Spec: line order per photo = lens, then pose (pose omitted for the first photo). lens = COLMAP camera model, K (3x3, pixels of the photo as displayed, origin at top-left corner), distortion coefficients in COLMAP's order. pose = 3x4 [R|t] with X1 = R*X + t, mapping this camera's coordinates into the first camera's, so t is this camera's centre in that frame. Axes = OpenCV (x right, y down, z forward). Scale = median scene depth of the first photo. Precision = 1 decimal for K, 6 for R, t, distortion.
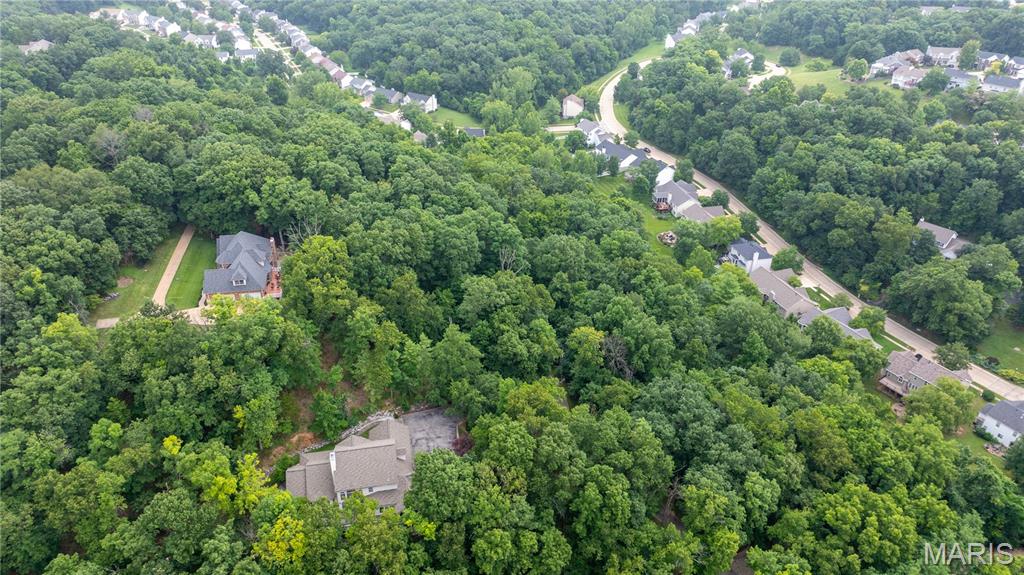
lens RADIAL K [[730.3, 0, 515.4], [0, 730.3, 289.5], [0, 0, 1]] dist [-0.039374, 0.038473]
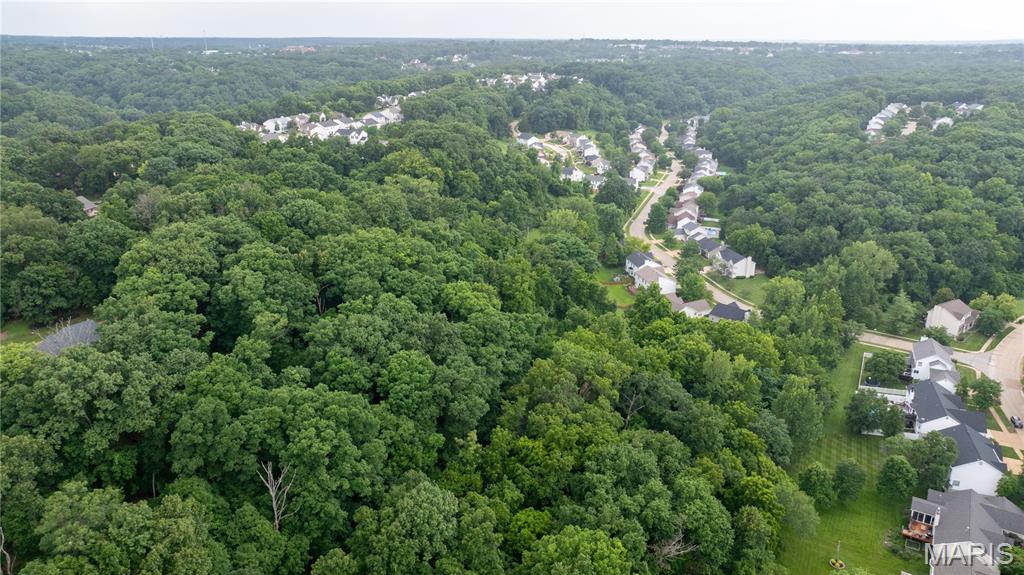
lens RADIAL K [[730.3, 0, 515.7], [0, 730.3, 281.7], [0, 0, 1]] dist [-0.039374, 0.038473]
pose [[0.702113, 0.215377, -0.678712, 0.372531], [-0.353448, 0.932861, -0.069608, -0.170530], [0.618152, 0.288762, 0.731098, 0.498583]]
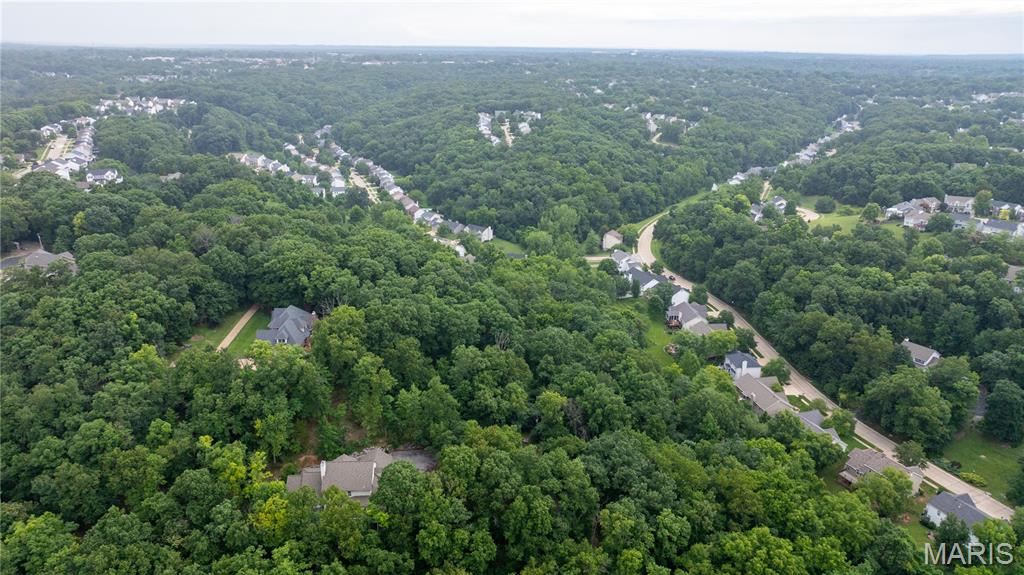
lens RADIAL K [[730.3, 0, 511.6], [0, 730.3, 289.9], [0, 0, 1]] dist [-0.039374, 0.038473]
pose [[0.990350, 0.041041, -0.132375, 0.123738], [-0.067079, 0.977761, -0.198707, 0.087580], [0.121276, 0.205669, 0.971078, -0.137746]]
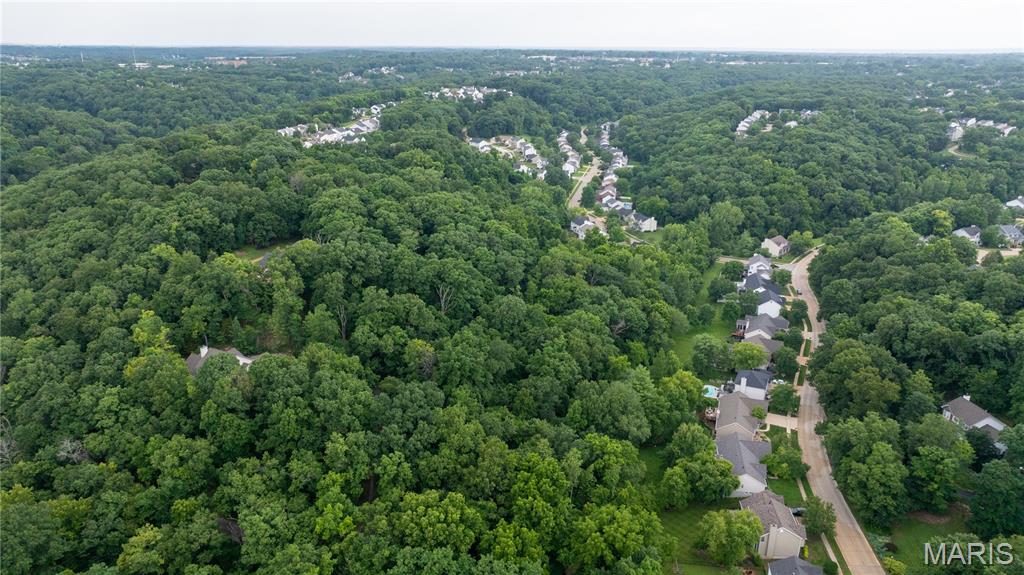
lens RADIAL K [[730.3, 0, 512.1], [0, 730.3, 282.4], [0, 0, 1]] dist [-0.039374, 0.038473]
pose [[0.781654, 0.182921, -0.596286, 0.649335], [-0.307951, 0.944557, -0.113926, 0.035163], [0.542387, 0.272677, 0.794647, 0.030453]]
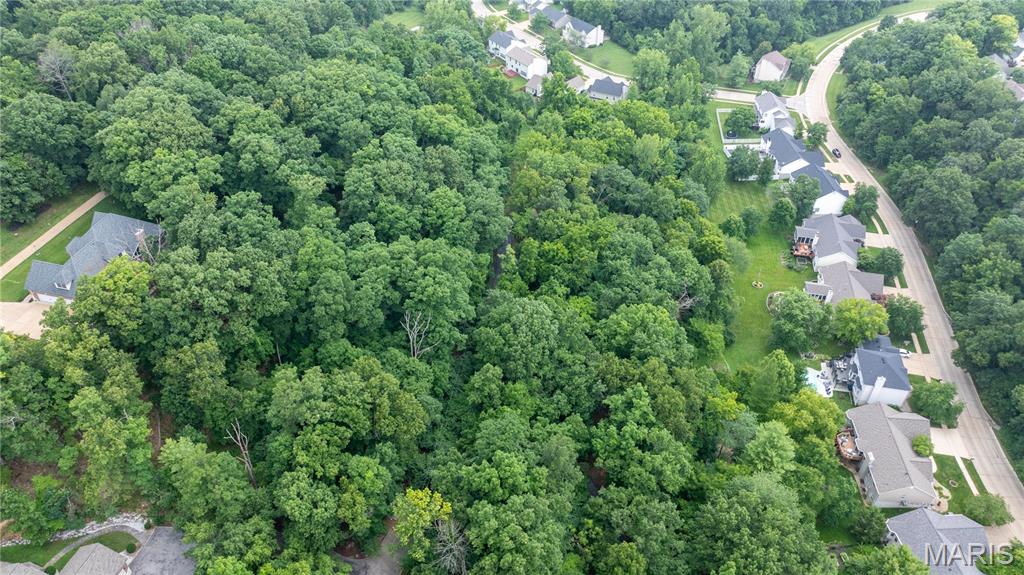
lens RADIAL K [[730.3, 0, 515.6], [0, 730.3, 283.9], [0, 0, 1]] dist [-0.039374, 0.038473]
pose [[0.909847, 0.257638, -0.325270, 0.225481], [-0.212391, 0.962577, 0.168333, -0.170746], [0.356466, -0.084073, 0.930518, 0.299062]]
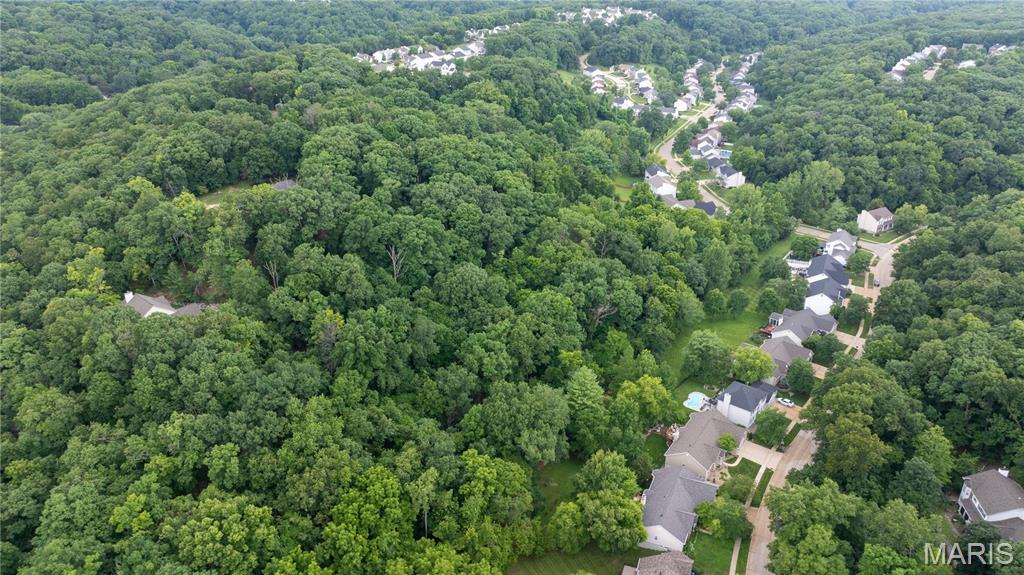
lens RADIAL K [[730.3, 0, 512.0], [0, 730.3, 280.0], [0, 0, 1]] dist [-0.039374, 0.038473]
pose [[0.602972, 0.315357, -0.732786, 0.736778], [-0.400493, 0.914074, 0.063830, -0.121595], [0.689949, 0.254988, 0.677459, 0.273436]]
